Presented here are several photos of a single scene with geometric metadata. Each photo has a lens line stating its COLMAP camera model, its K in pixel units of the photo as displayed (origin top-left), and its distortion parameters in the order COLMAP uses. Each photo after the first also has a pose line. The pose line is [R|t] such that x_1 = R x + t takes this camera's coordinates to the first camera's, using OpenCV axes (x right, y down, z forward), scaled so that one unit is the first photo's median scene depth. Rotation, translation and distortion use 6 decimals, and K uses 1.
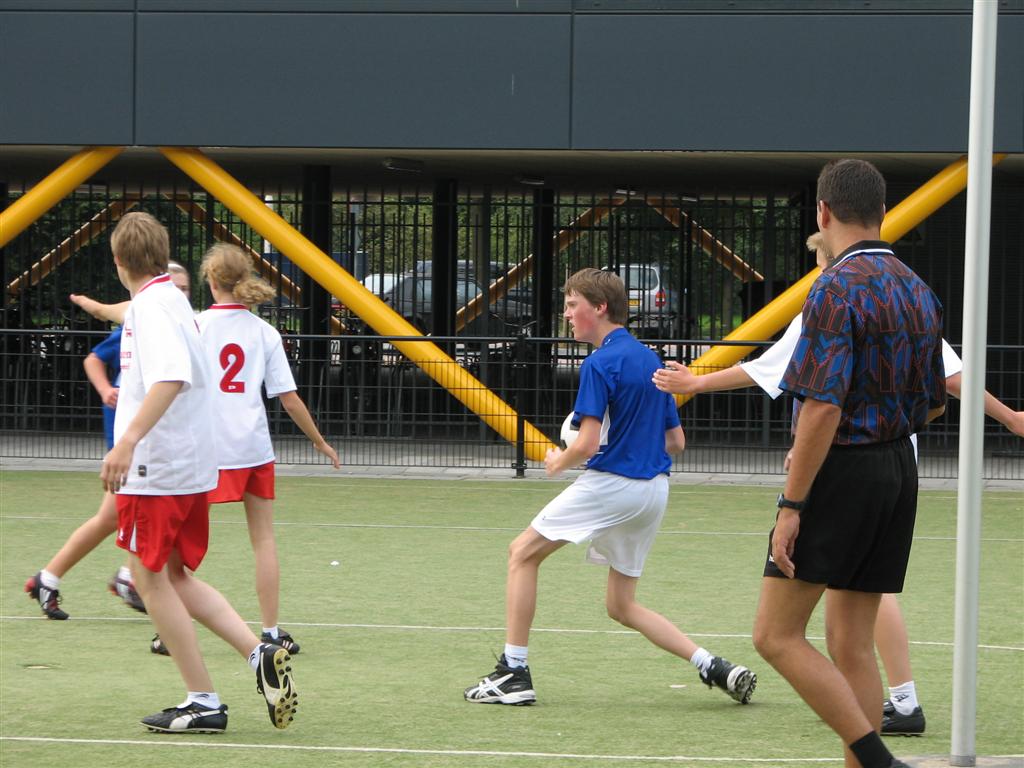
lens RADIAL K [[4648.1, 0, 501.2], [0, 4648.1, 375.5], [0, 0, 1]] dist [0.522349, 0.000000]
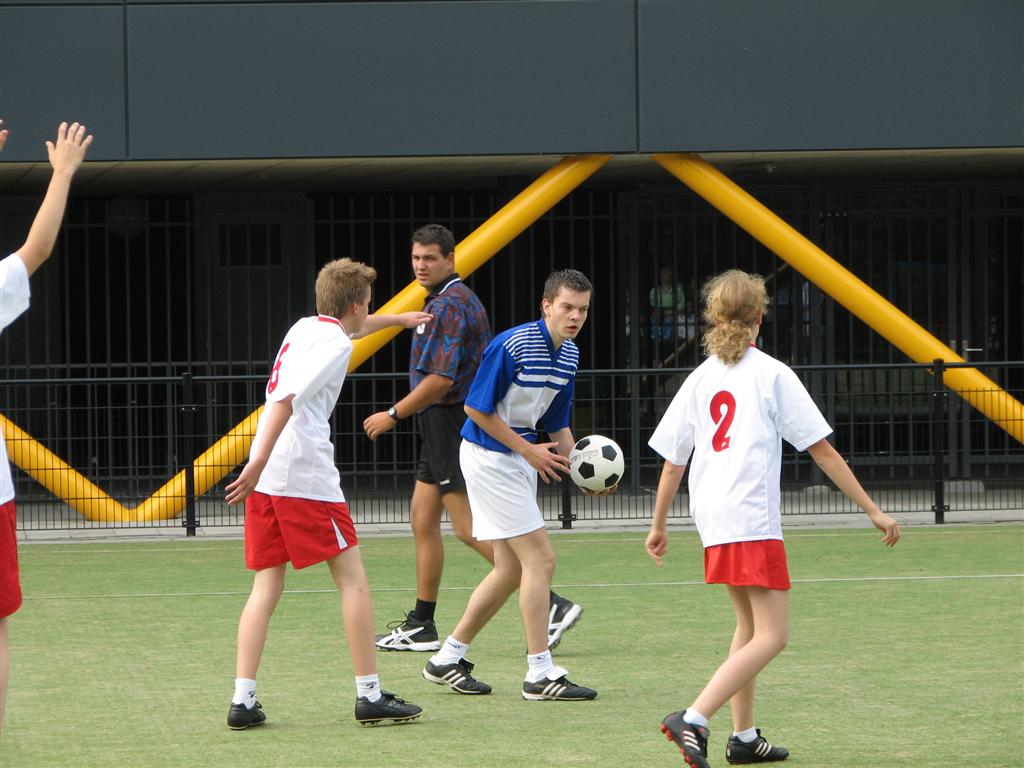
lens RADIAL K [[5259.3, 0, 511.2], [0, 5259.3, 383.2], [0, 0, 1]] dist [0.154299, 0.000000]
pose [[0.954567, -0.034231, 0.296025, -0.223134], [0.036017, 0.999351, -0.000579, -0.003987], [-0.295813, 0.011215, 0.955180, 0.044179]]
